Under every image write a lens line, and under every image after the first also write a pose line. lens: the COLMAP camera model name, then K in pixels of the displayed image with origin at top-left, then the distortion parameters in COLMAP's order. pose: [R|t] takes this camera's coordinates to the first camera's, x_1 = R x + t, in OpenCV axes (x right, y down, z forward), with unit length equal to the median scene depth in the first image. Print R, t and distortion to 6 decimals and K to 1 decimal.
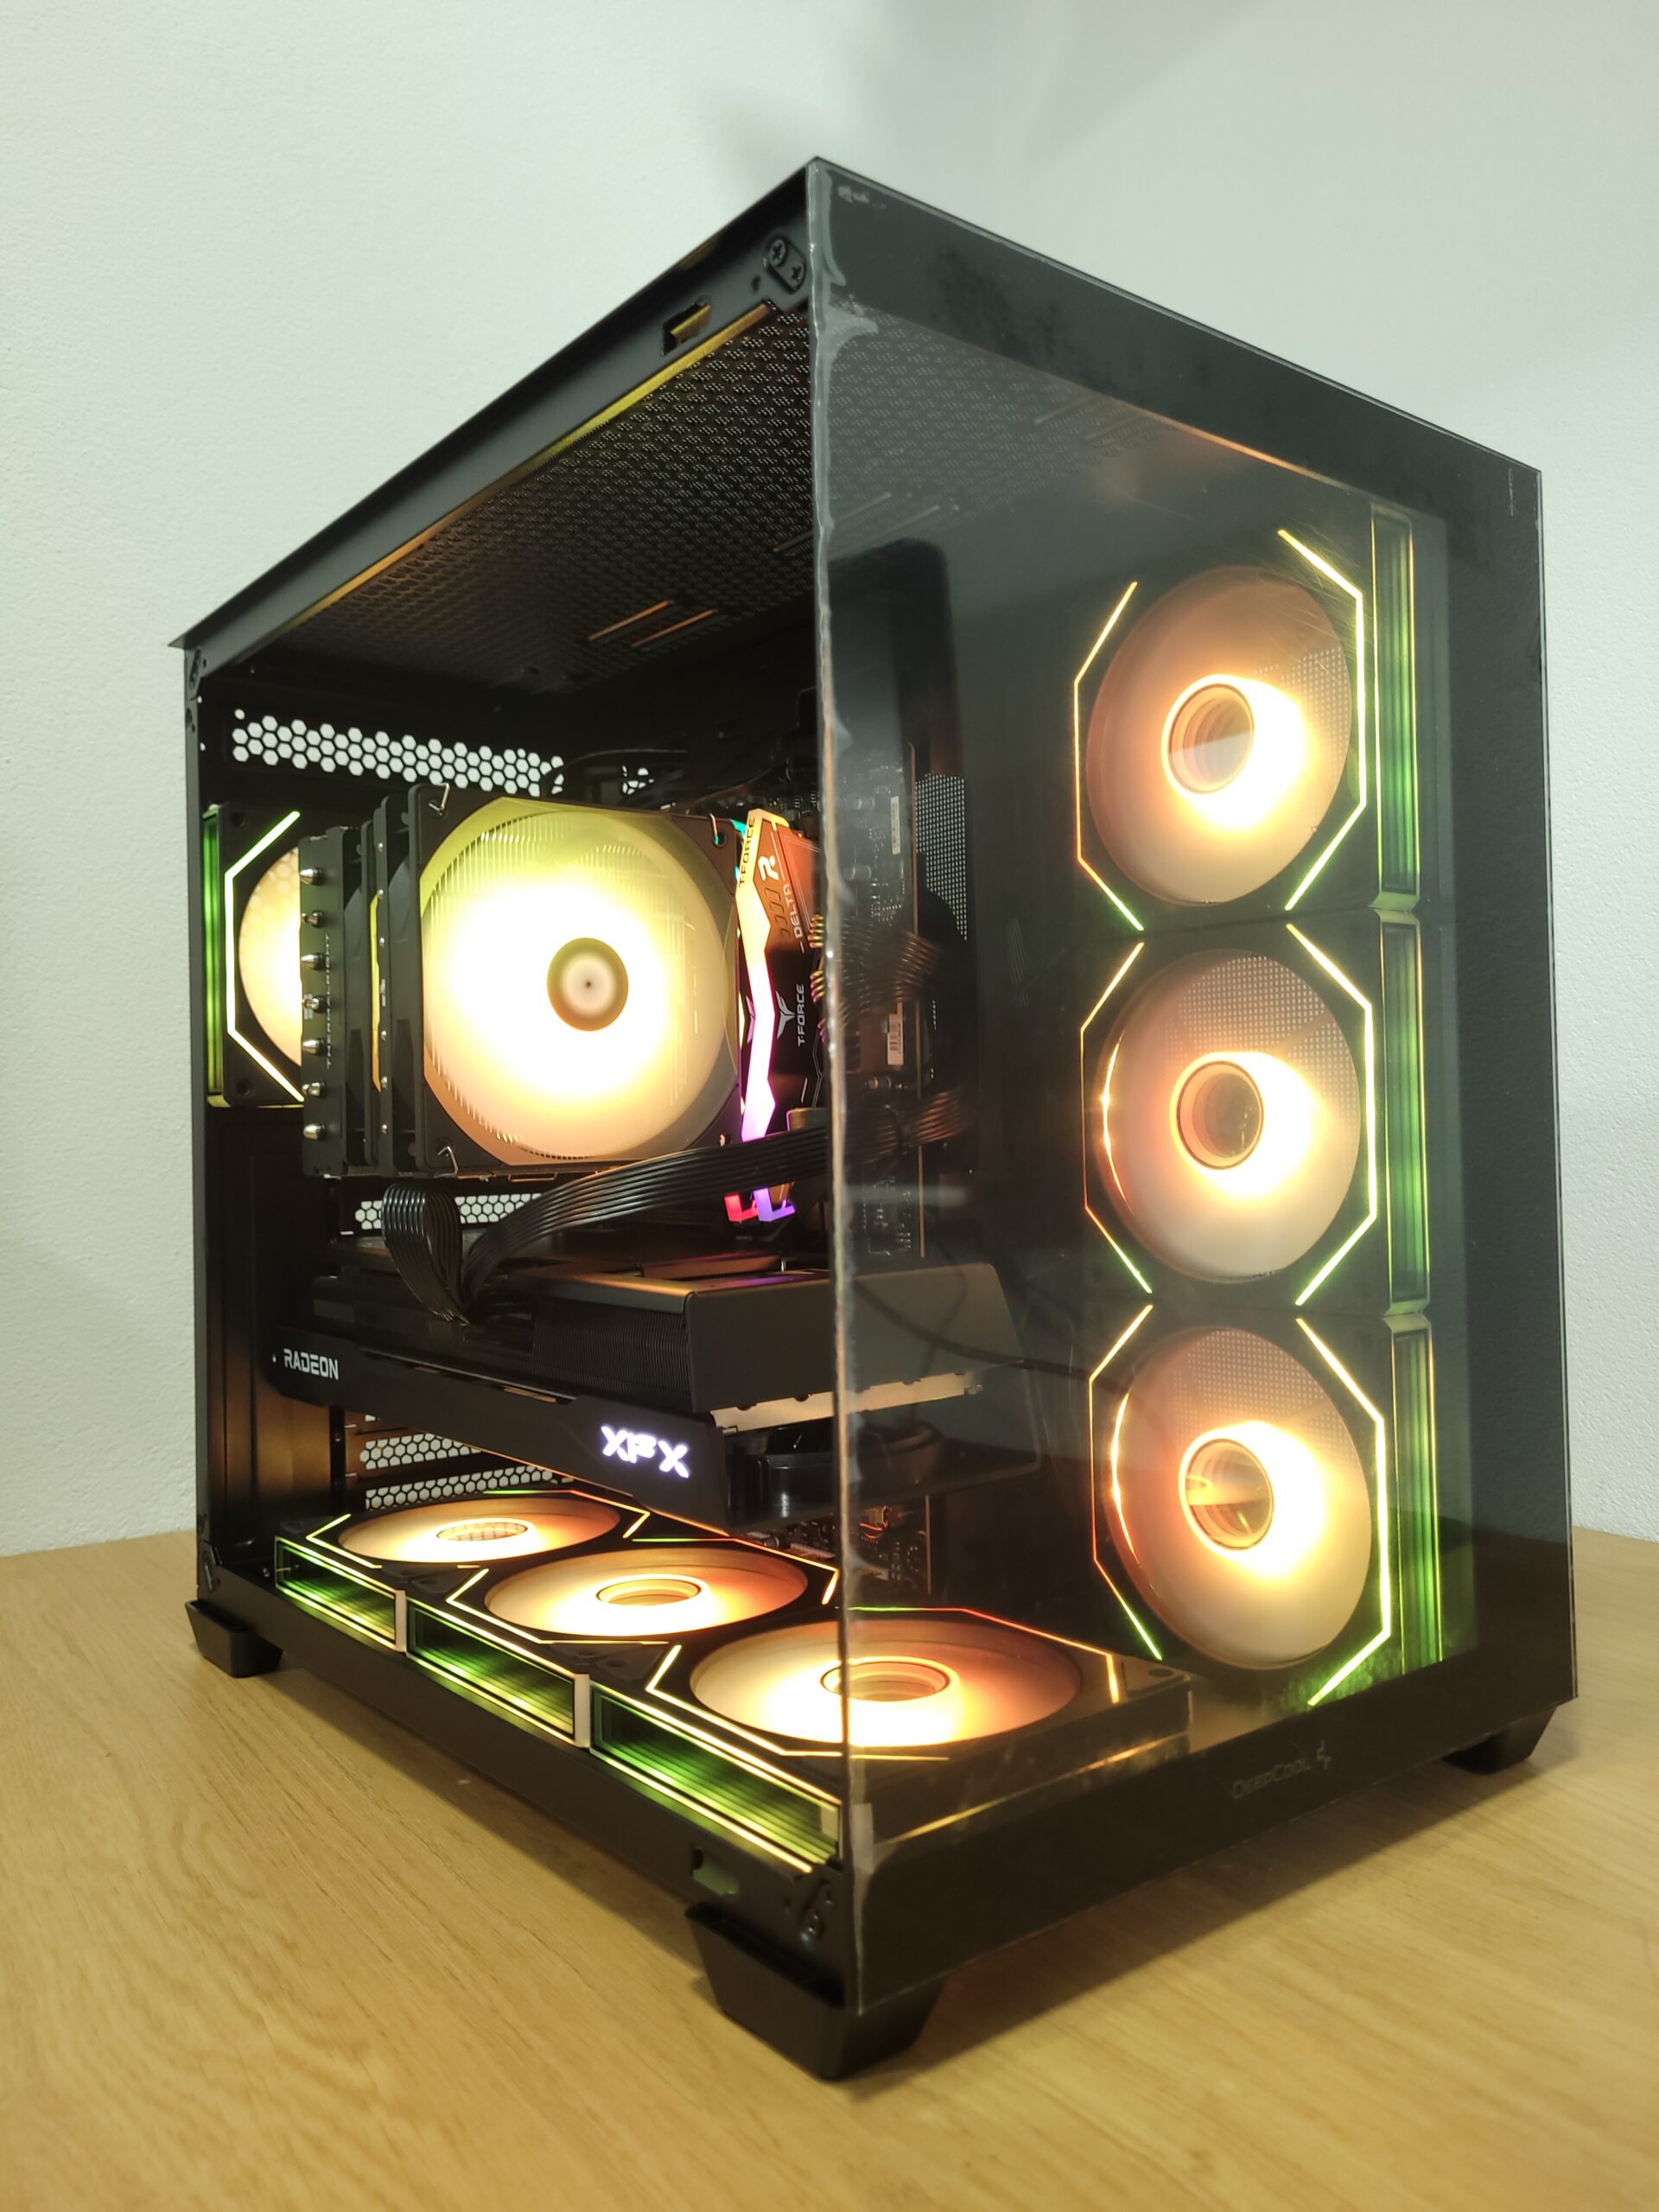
lens RADIAL K [[1670.7, 0, 867.3], [0, 1670.7, 1111.0], [0, 0, 1]] dist [0.039277, -0.028425]
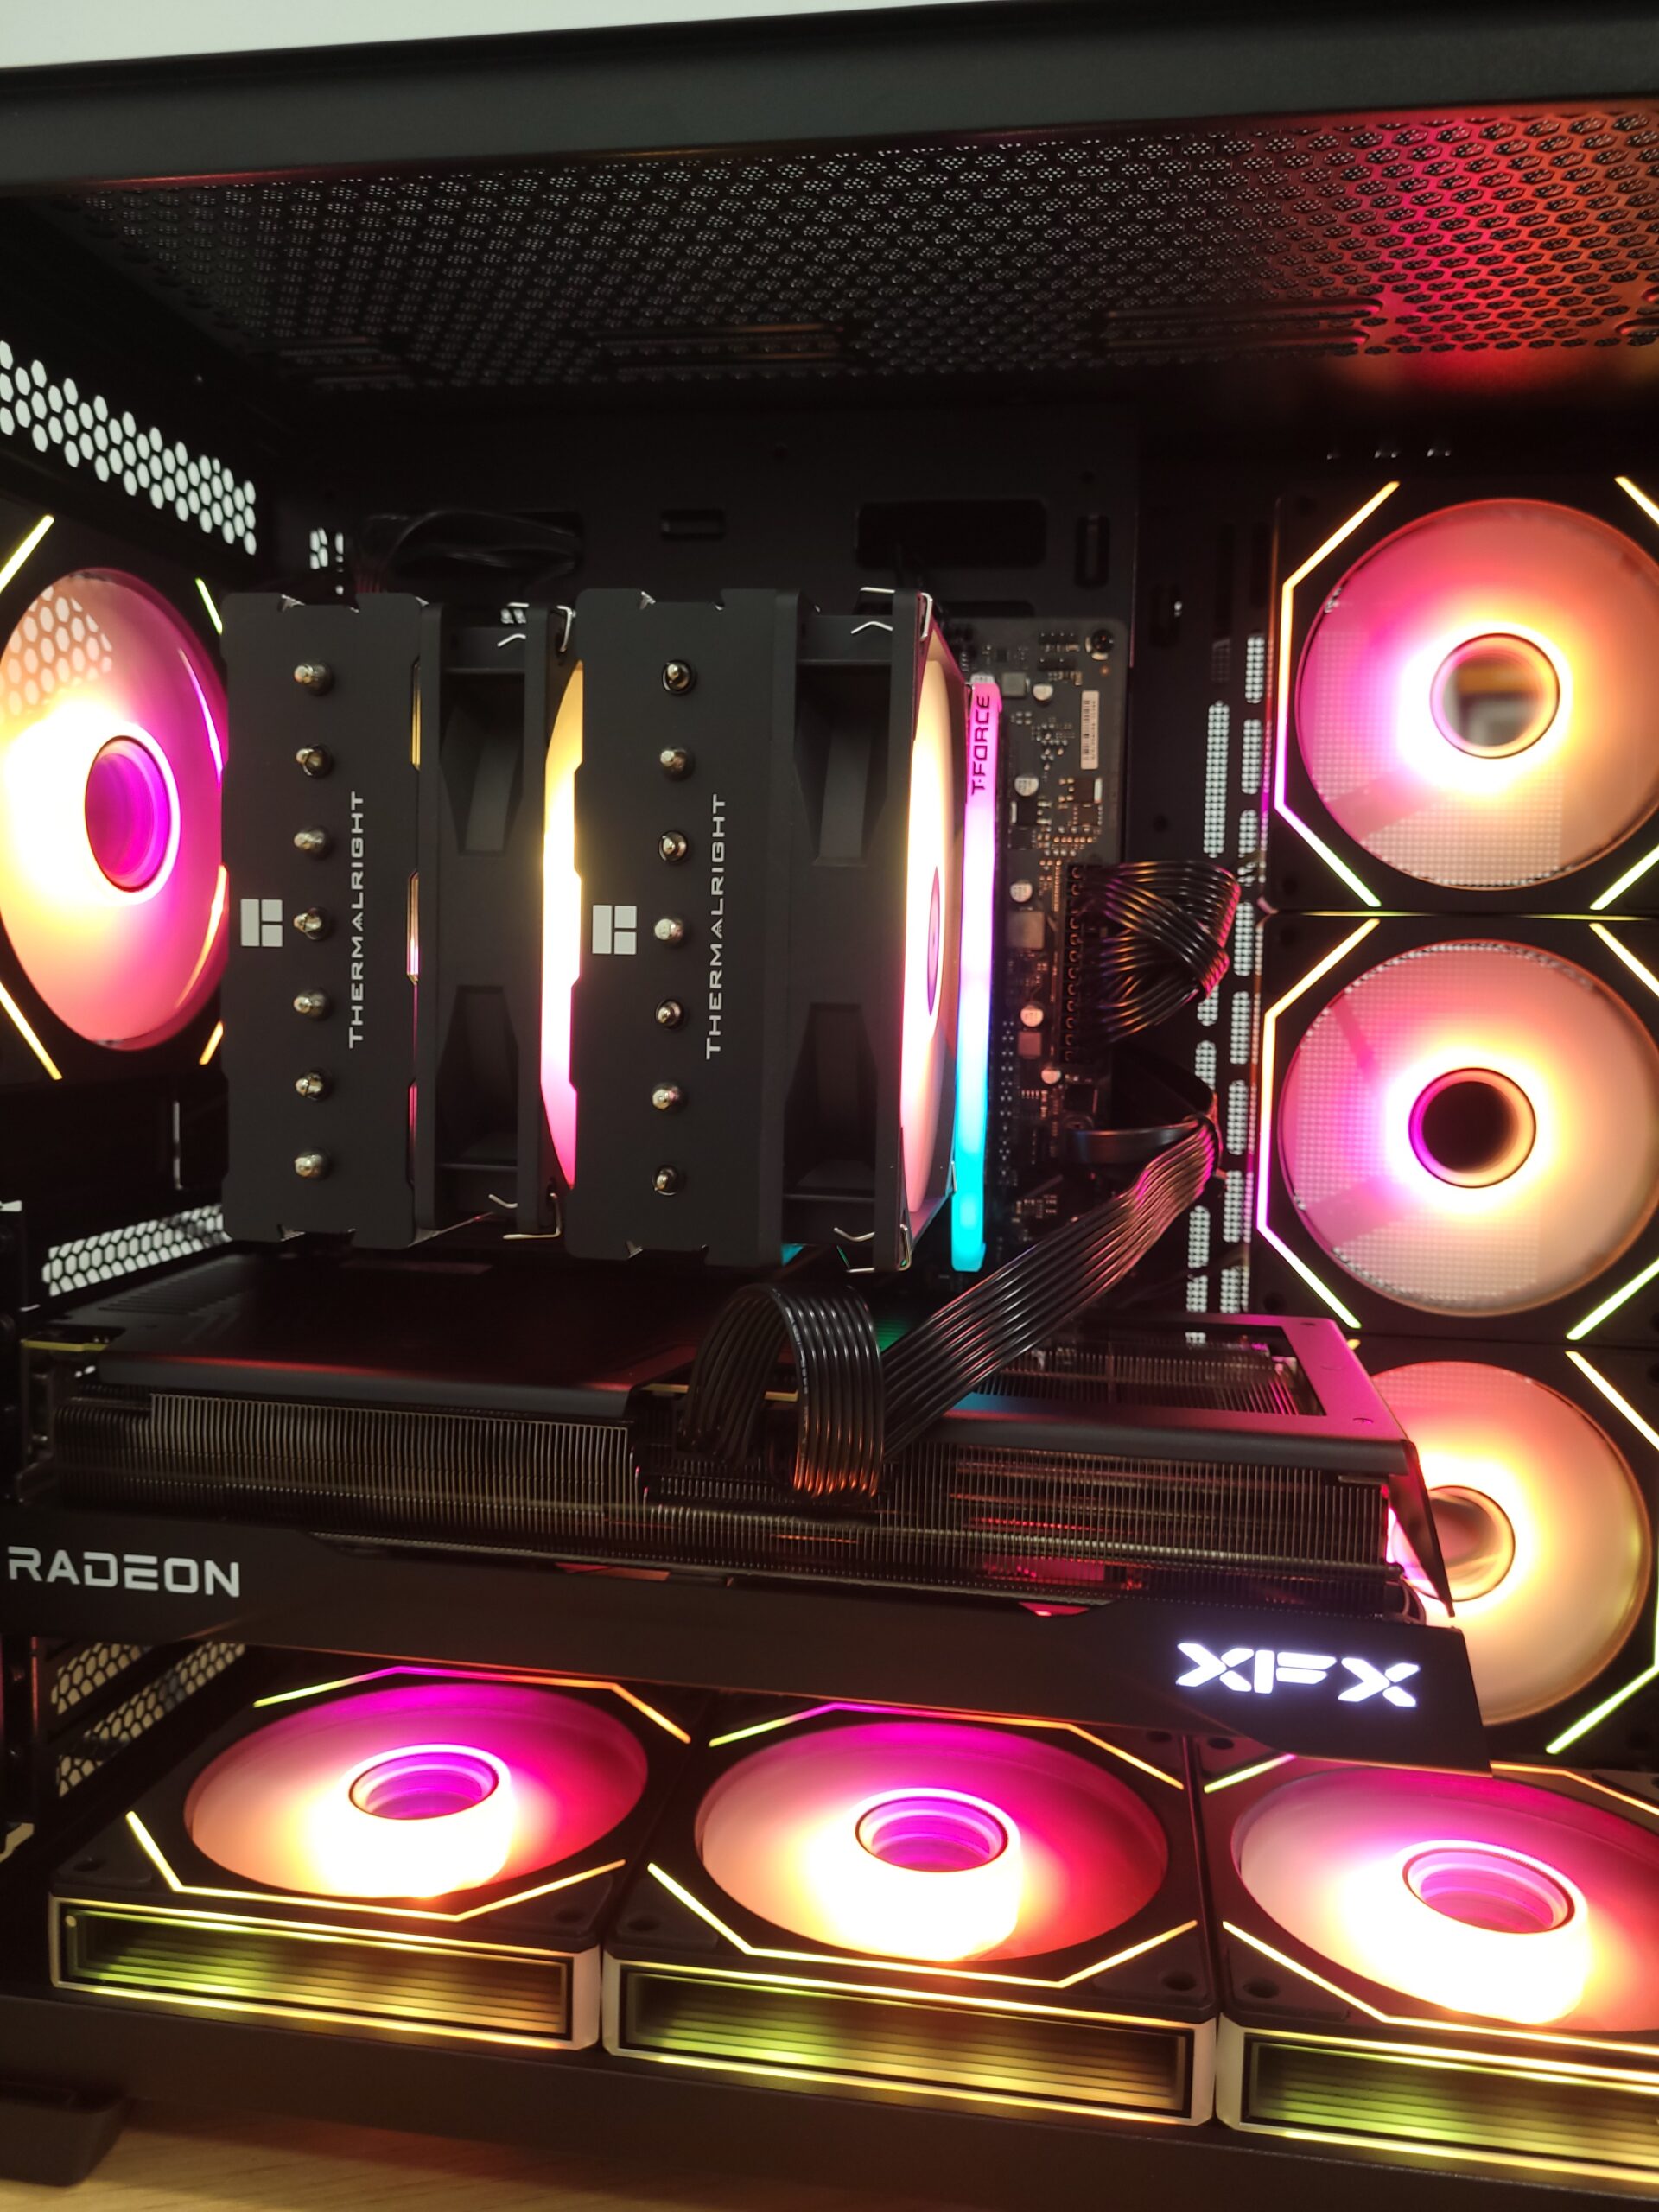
lens RADIAL K [[1694.6, 0, 829.5], [0, 1694.6, 1106.0], [0, 0, 1]] dist [0.009412, -0.004724]
pose [[0.746766, -0.015917, 0.664897, -0.586597], [-0.045321, 0.996172, 0.074749, -0.055789], [-0.663541, -0.085954, 0.743186, 0.511402]]
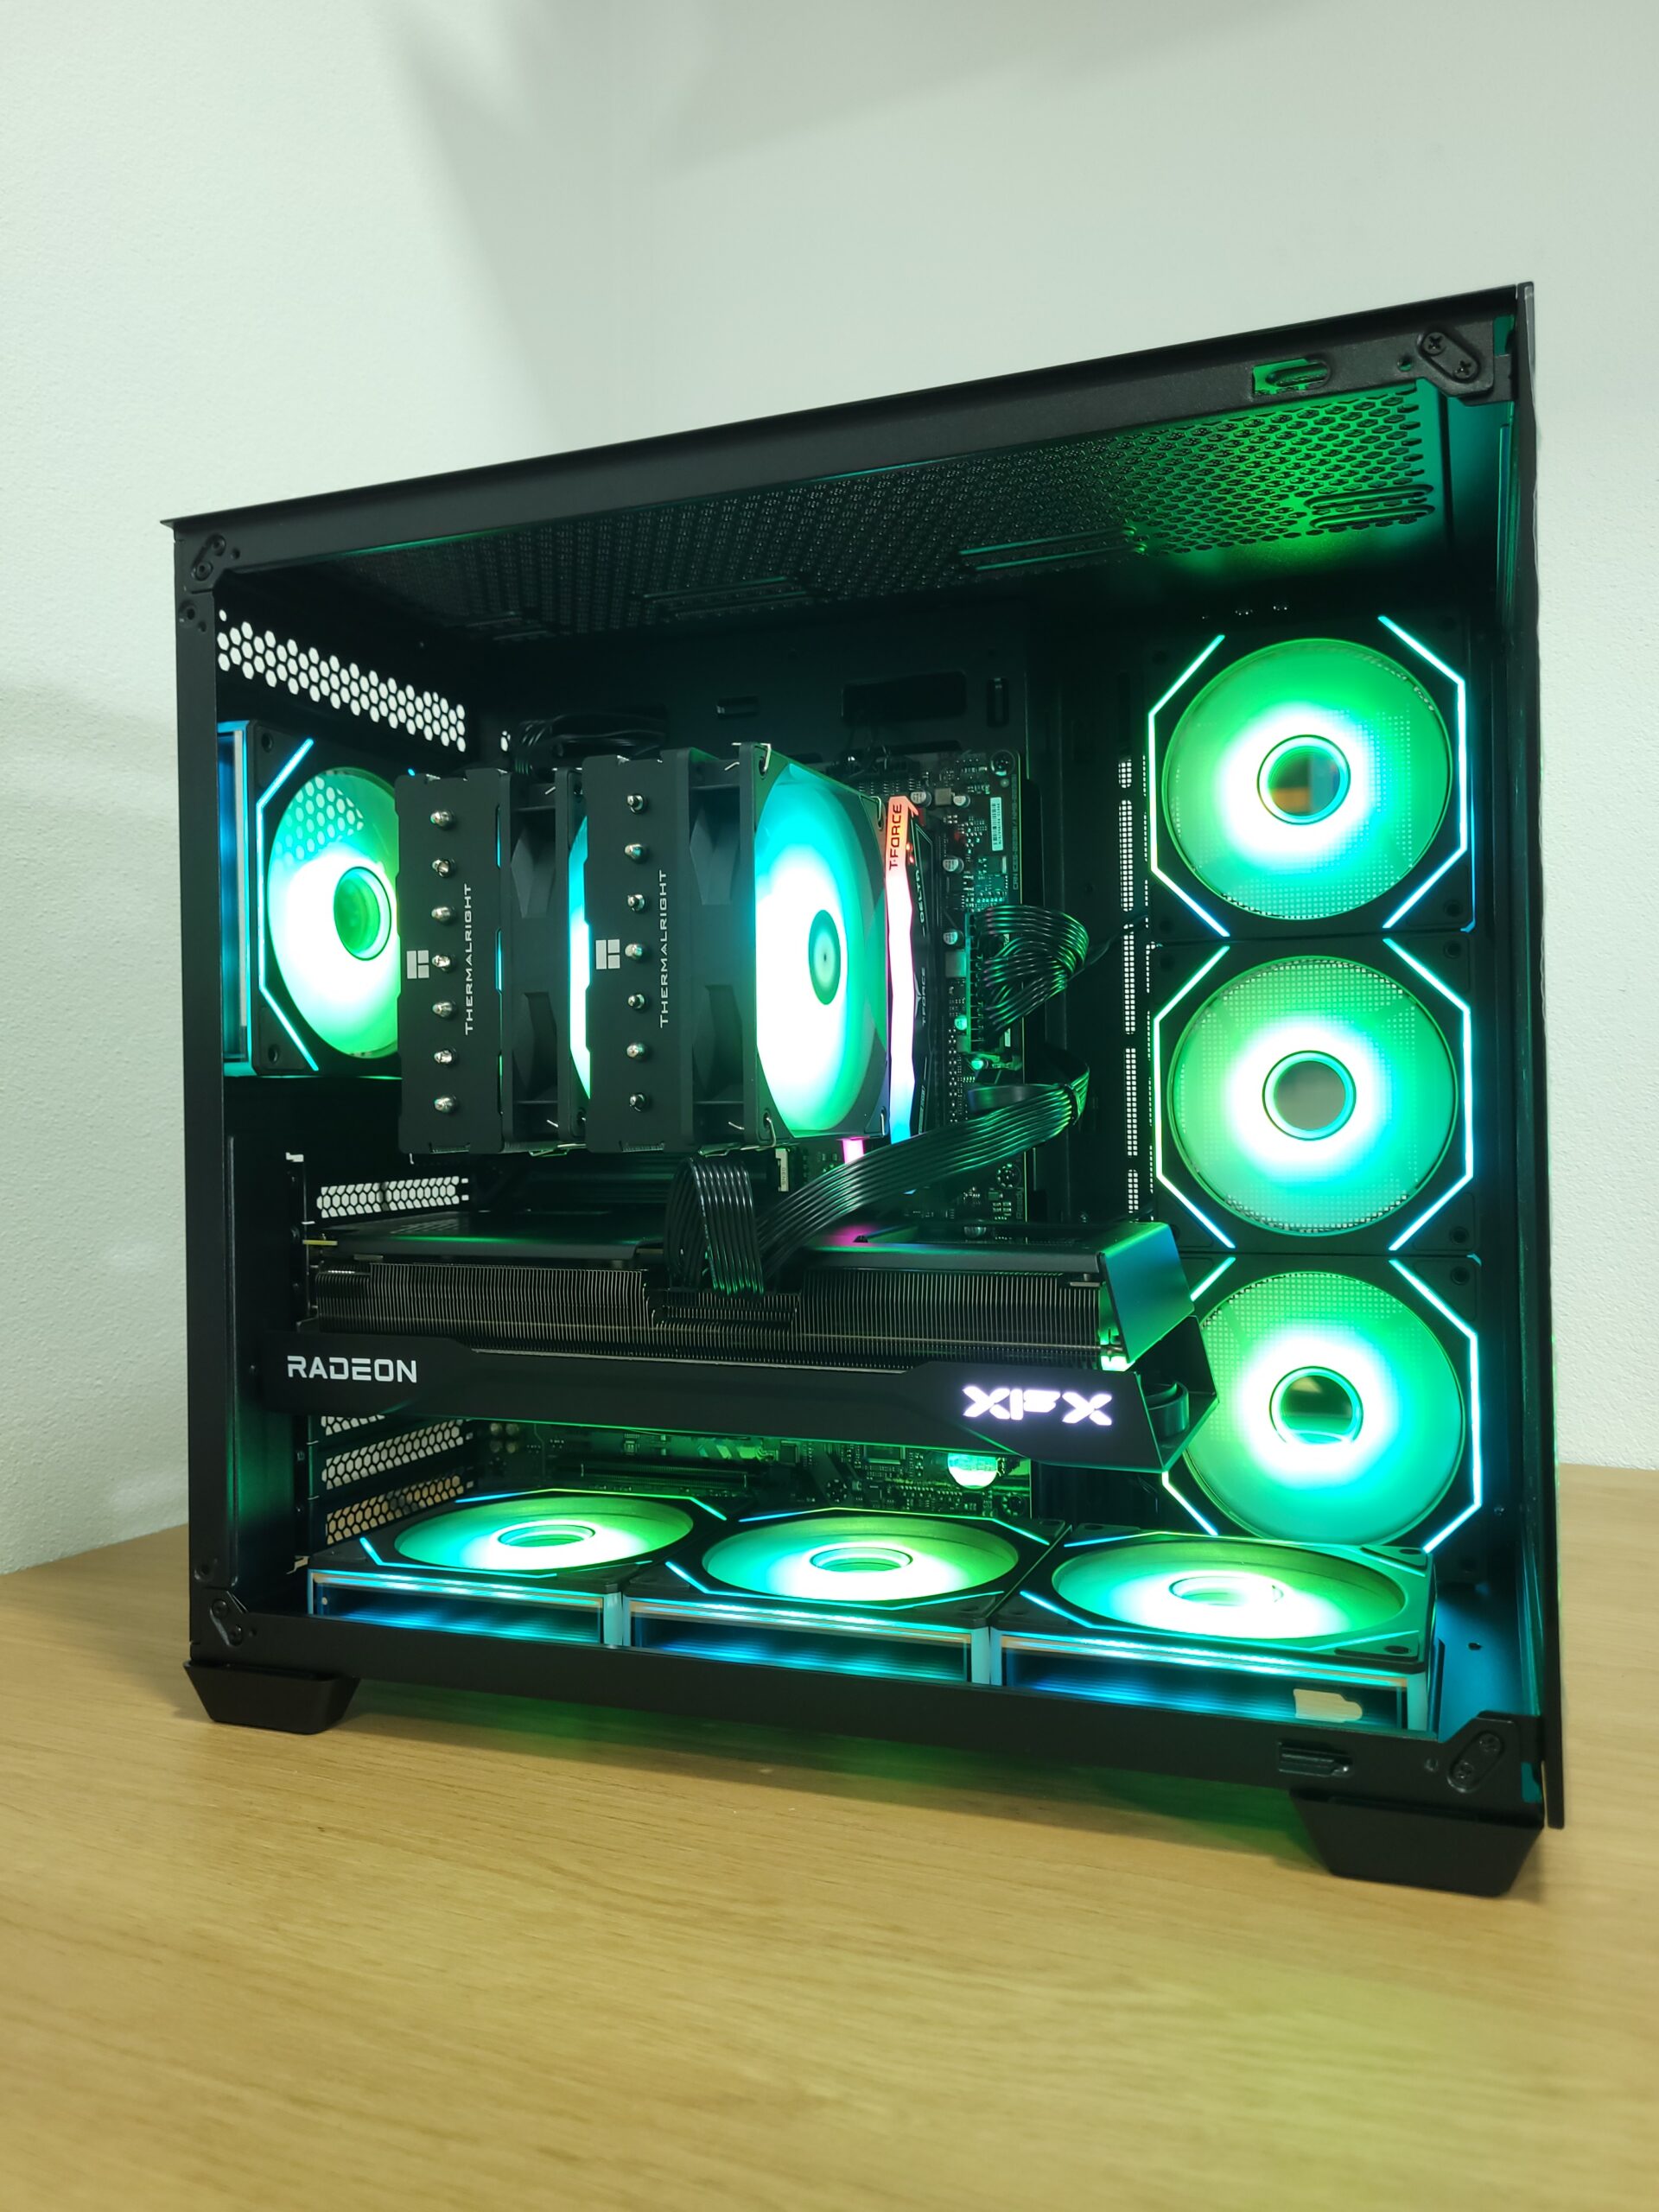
lens RADIAL K [[1662.9, 0, 850.5], [0, 1662.9, 1105.5], [0, 0, 1]] dist [0.028122, -0.002082]
pose [[0.864156, 0.007967, 0.503160, -0.613502], [-0.007200, 0.999968, -0.003468, 0.015166], [-0.503172, -0.000626, 0.864186, 0.125960]]
